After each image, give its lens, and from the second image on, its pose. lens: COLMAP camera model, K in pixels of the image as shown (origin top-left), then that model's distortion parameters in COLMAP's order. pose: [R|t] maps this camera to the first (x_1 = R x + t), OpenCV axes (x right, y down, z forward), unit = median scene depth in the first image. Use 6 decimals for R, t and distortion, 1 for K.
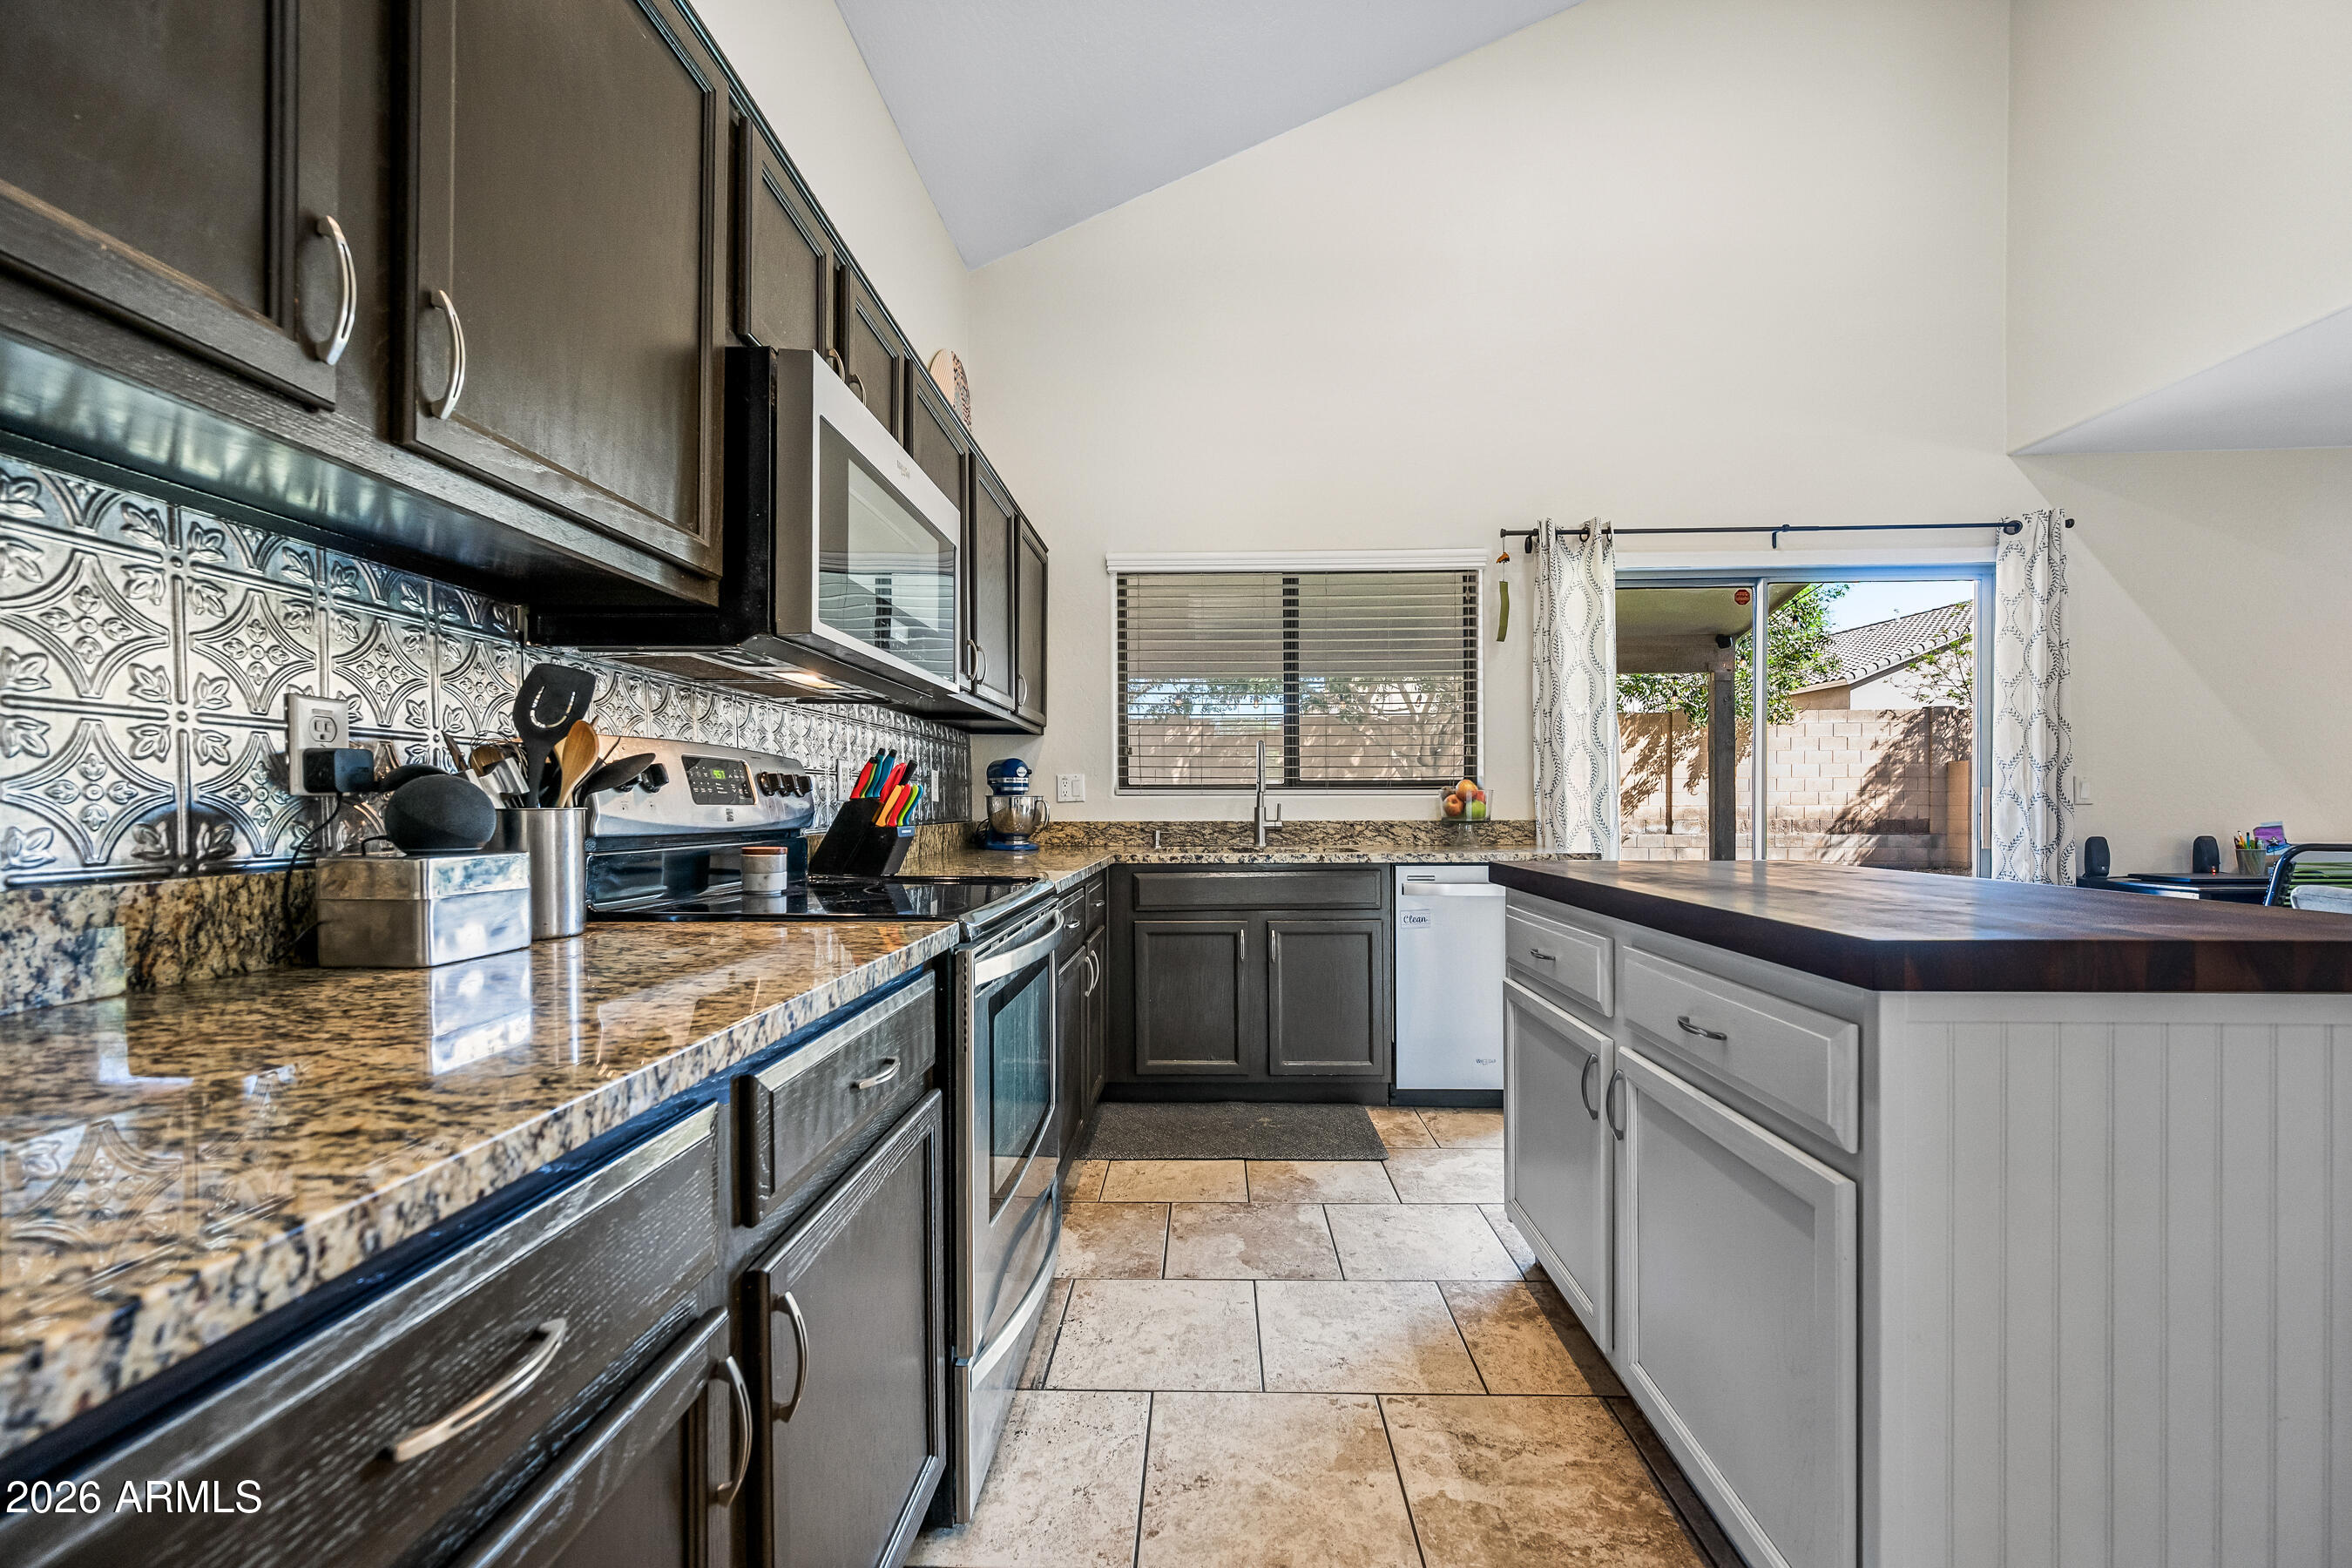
lens RADIAL K [[940.0, 0, 1180.5], [0, 940.0, 811.8], [0, 0, 1]] dist [-0.000417, 0.000314]
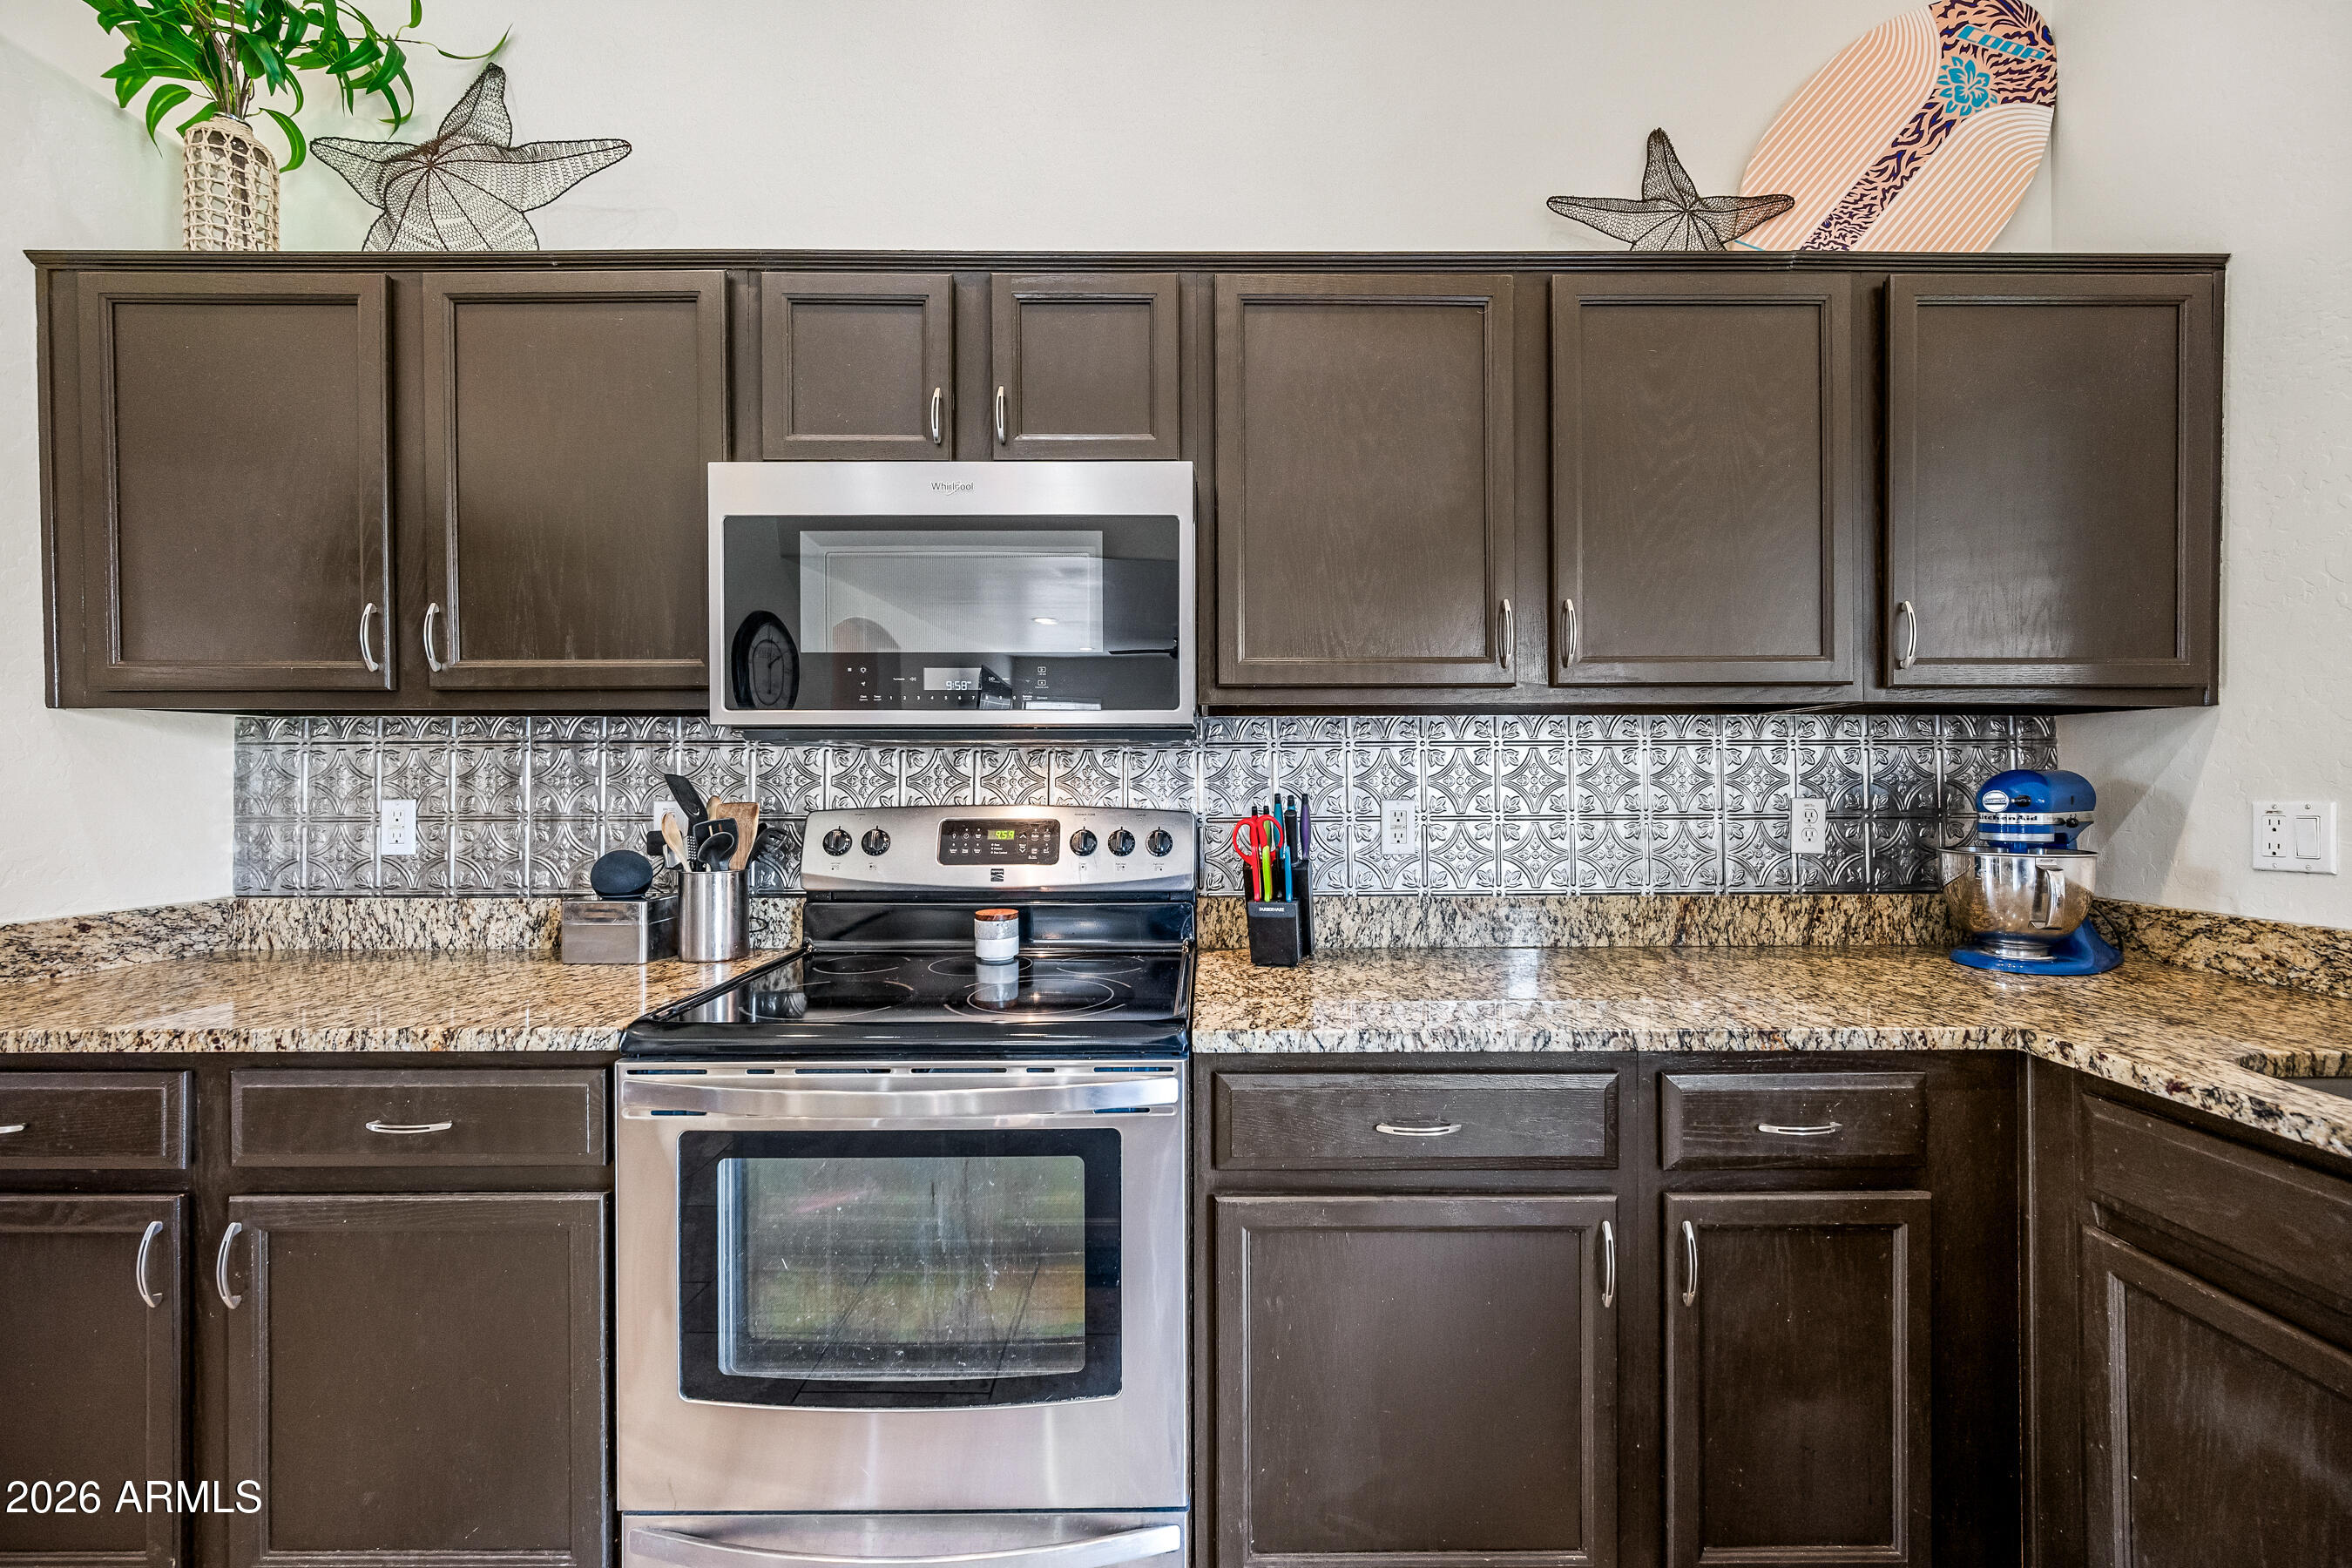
lens RADIAL K [[940.0, 0, 1217.4], [0, 940.0, 781.7], [0, 0, 1]] dist [-0.000417, 0.000314]
pose [[0.047390, -0.001798, -0.998875, 0.270437], [-0.006605, 0.999976, -0.002113, -0.047866], [0.998855, 0.006698, 0.047377, 0.582028]]
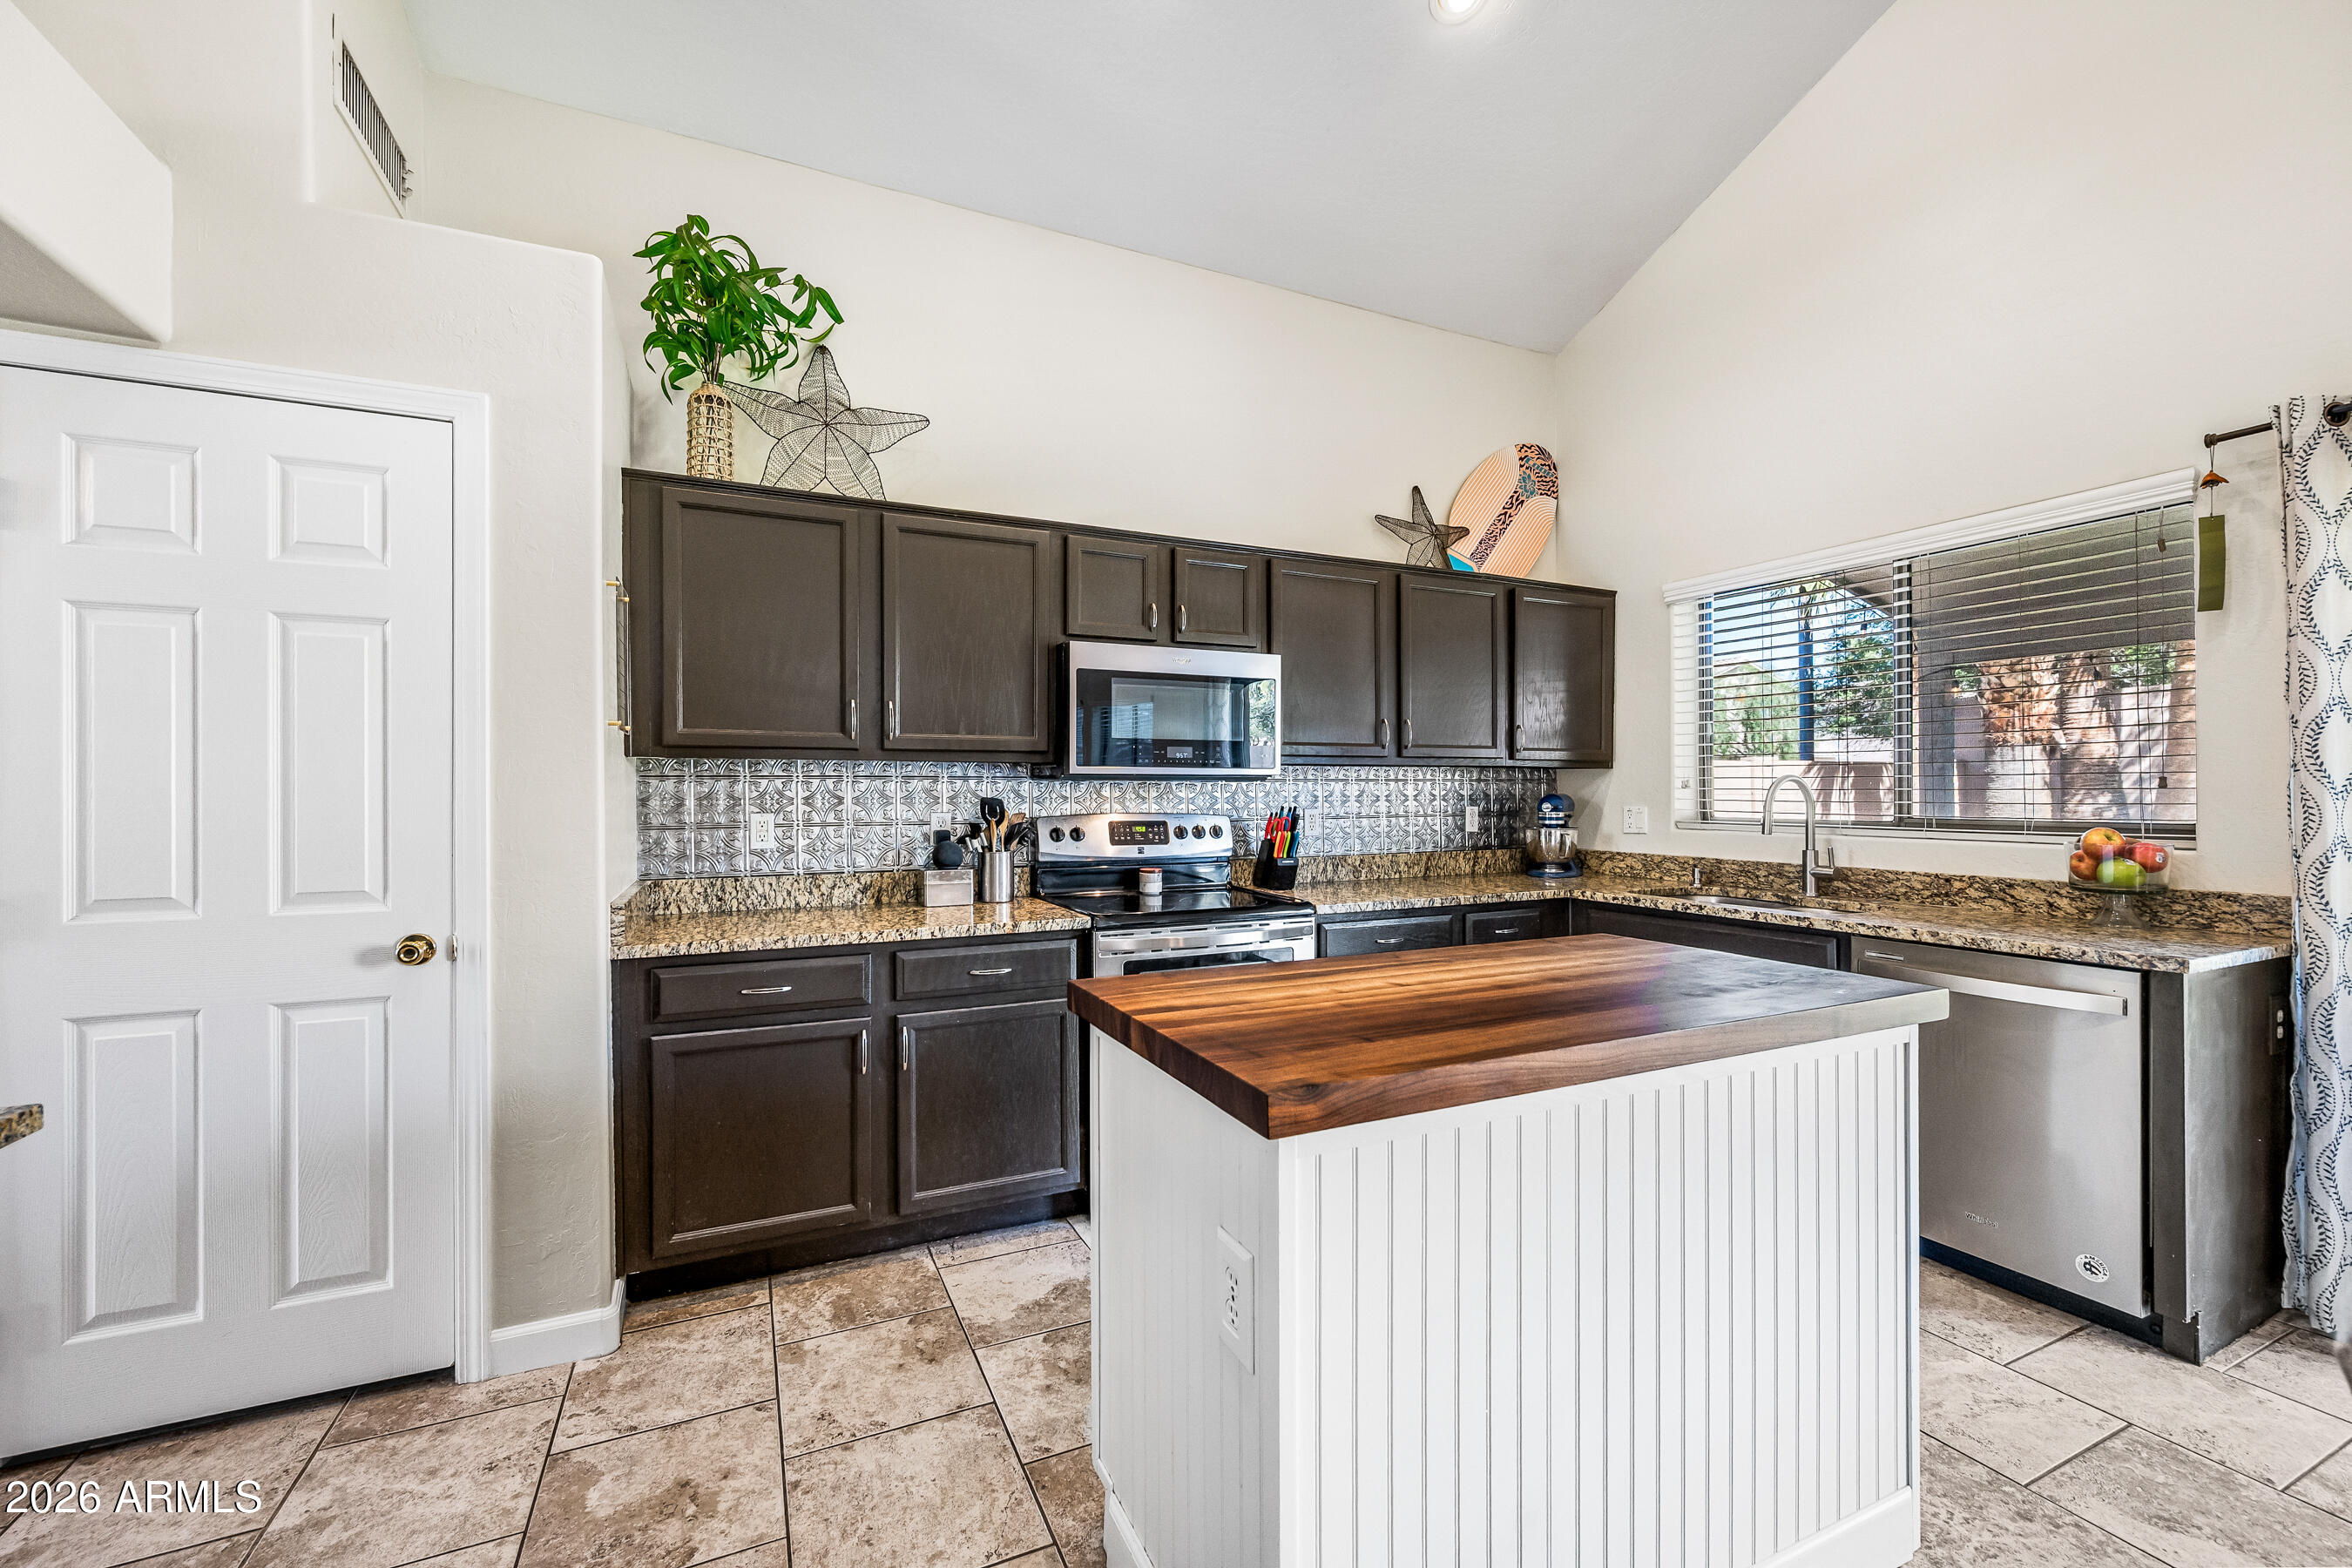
lens RADIAL K [[940.0, 0, 1173.7], [0, 940.0, 795.8], [0, 0, 1]] dist [-0.000417, 0.000314]
pose [[0.457205, 0.005981, -0.889341, 0.611618], [-0.006943, 0.999971, 0.003156, -0.055985], [0.889334, 0.004732, 0.457233, 0.090214]]
